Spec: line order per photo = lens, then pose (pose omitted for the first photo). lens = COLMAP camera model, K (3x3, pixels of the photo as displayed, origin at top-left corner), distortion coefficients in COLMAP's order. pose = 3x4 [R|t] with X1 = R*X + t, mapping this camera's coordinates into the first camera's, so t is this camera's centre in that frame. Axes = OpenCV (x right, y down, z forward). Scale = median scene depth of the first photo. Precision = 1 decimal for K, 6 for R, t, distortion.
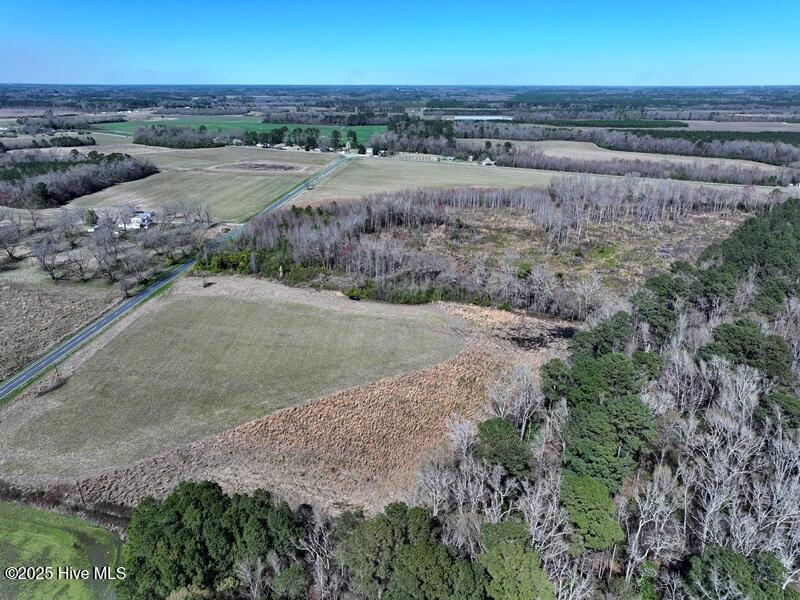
lens RADIAL K [[562.8, 0, 400.4], [0, 562.8, 300.4], [0, 0, 1]] dist [0.005022, 0.011608]
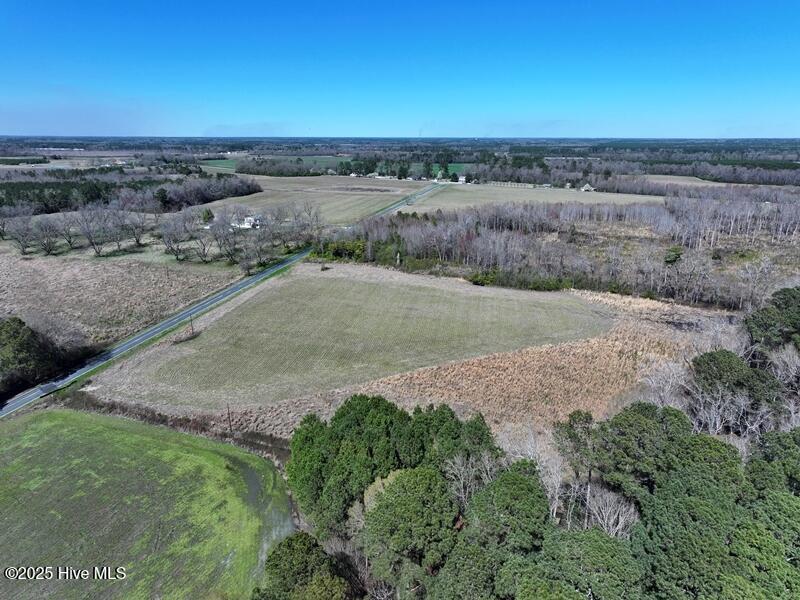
lens RADIAL K [[562.8, 0, 401.2], [0, 562.8, 298.7], [0, 0, 1]] dist [0.005022, 0.011608]
pose [[0.991605, 0.035784, -0.124255, -0.077788], [-0.046559, 0.995299, -0.084920, 0.090539], [0.120632, 0.089993, 0.988610, 0.045655]]
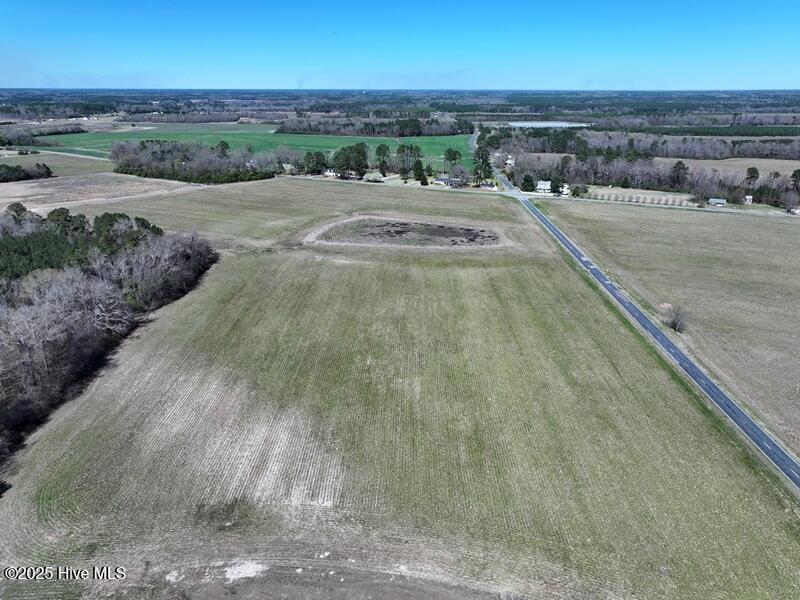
lens RADIAL K [[562.8, 0, 399.9], [0, 562.8, 299.3], [0, 0, 1]] dist [0.005022, 0.011608]
pose [[0.996803, -0.027703, 0.074947, -0.632300], [0.028419, 0.999560, -0.008502, -0.371401], [-0.074678, 0.010604, 0.997151, 1.083599]]
